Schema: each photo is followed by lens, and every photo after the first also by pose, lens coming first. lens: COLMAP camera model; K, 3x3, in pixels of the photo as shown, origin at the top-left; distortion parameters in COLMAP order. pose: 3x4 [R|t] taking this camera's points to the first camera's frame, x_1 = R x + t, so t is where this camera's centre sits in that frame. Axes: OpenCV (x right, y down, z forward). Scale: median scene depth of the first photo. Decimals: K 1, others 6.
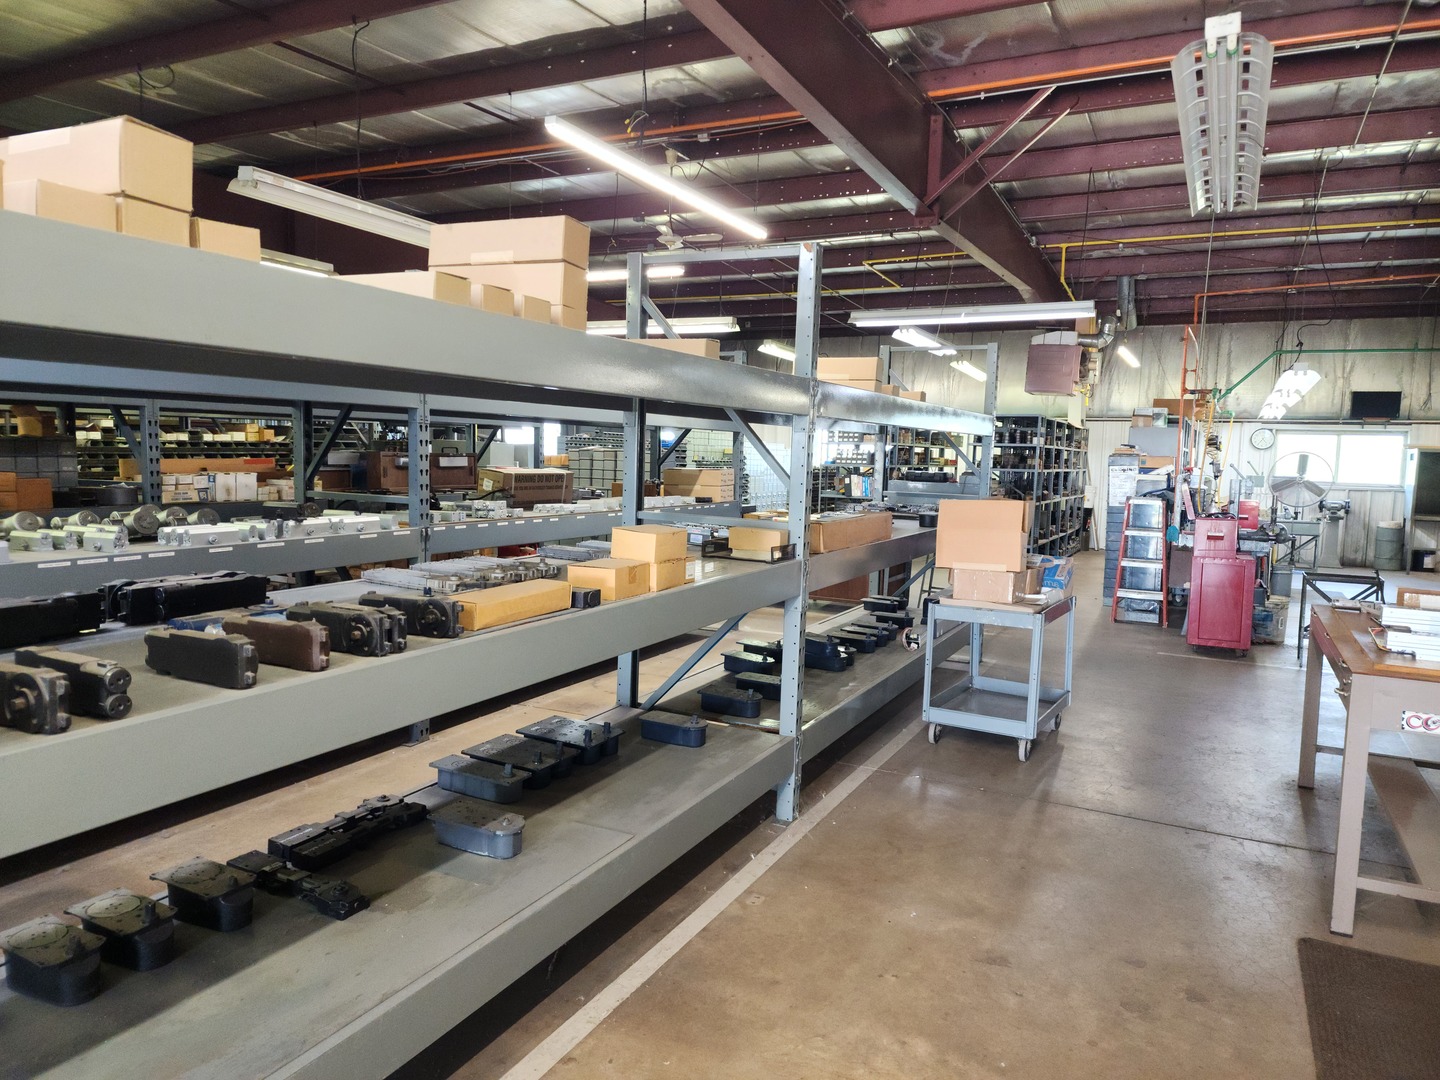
lens RADIAL K [[974.7, 0, 730.4], [0, 974.7, 545.1], [0, 0, 1]] dist [0.003354, -0.004556]
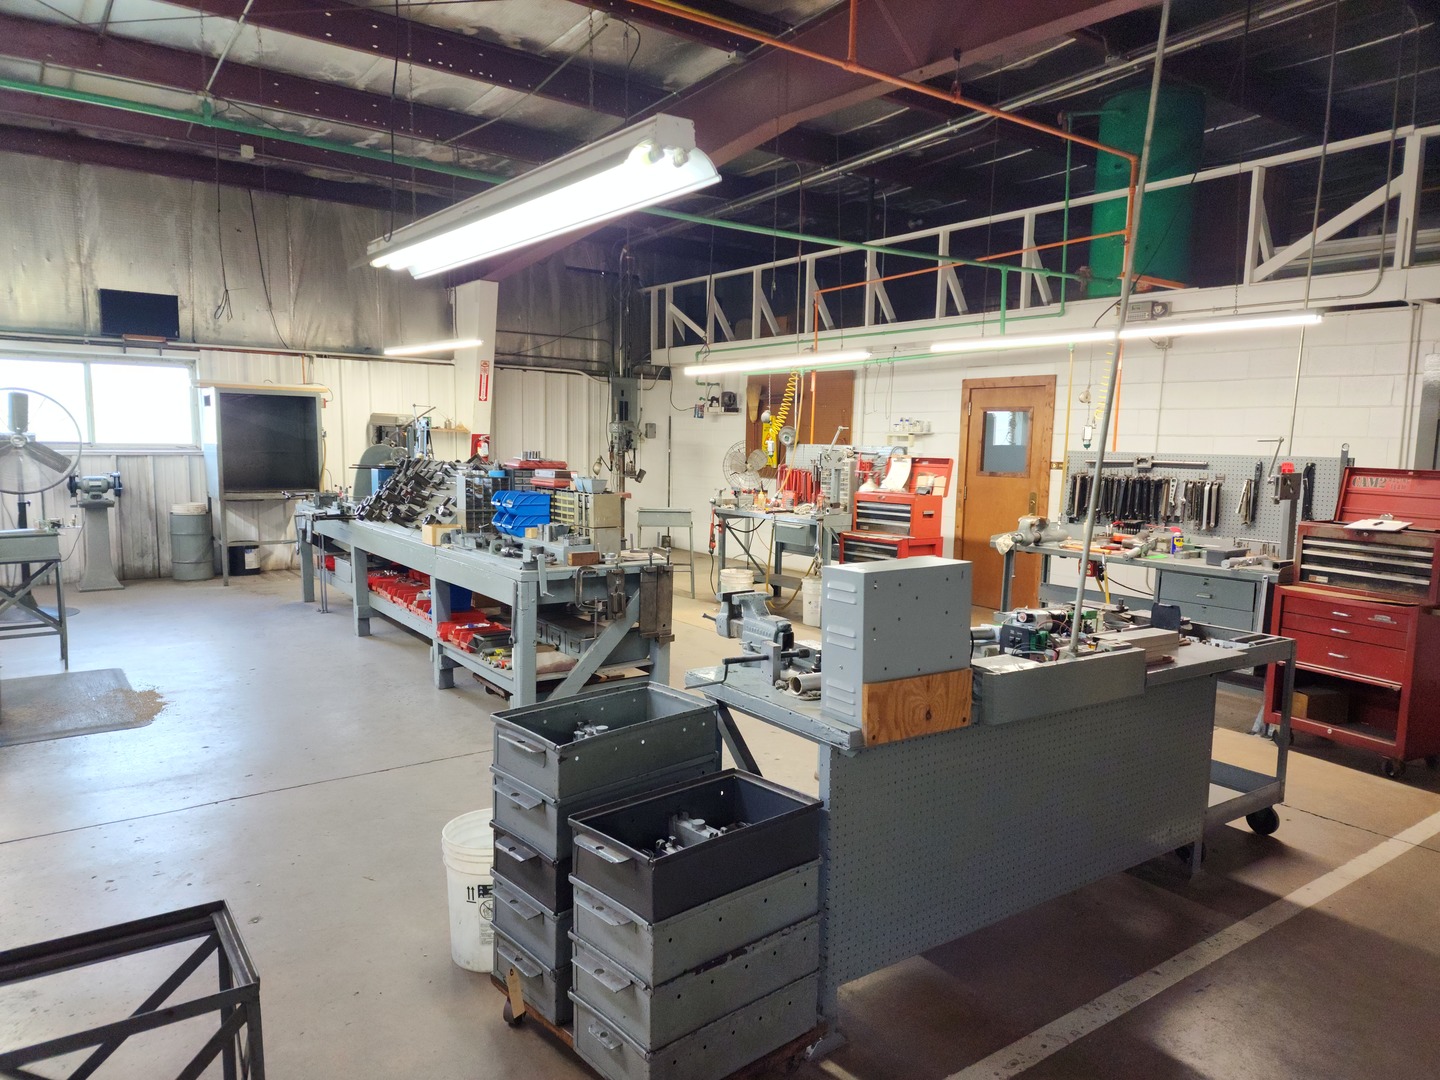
lens RADIAL K [[974.7, 0, 729.6], [0, 974.7, 546.1], [0, 0, 1]] dist [0.003354, -0.004556]
pose [[0.444550, -0.122709, 0.887310, 0.264047], [0.082807, 0.991961, 0.095694, -0.027622], [-0.891919, 0.030934, 0.451137, 0.396893]]
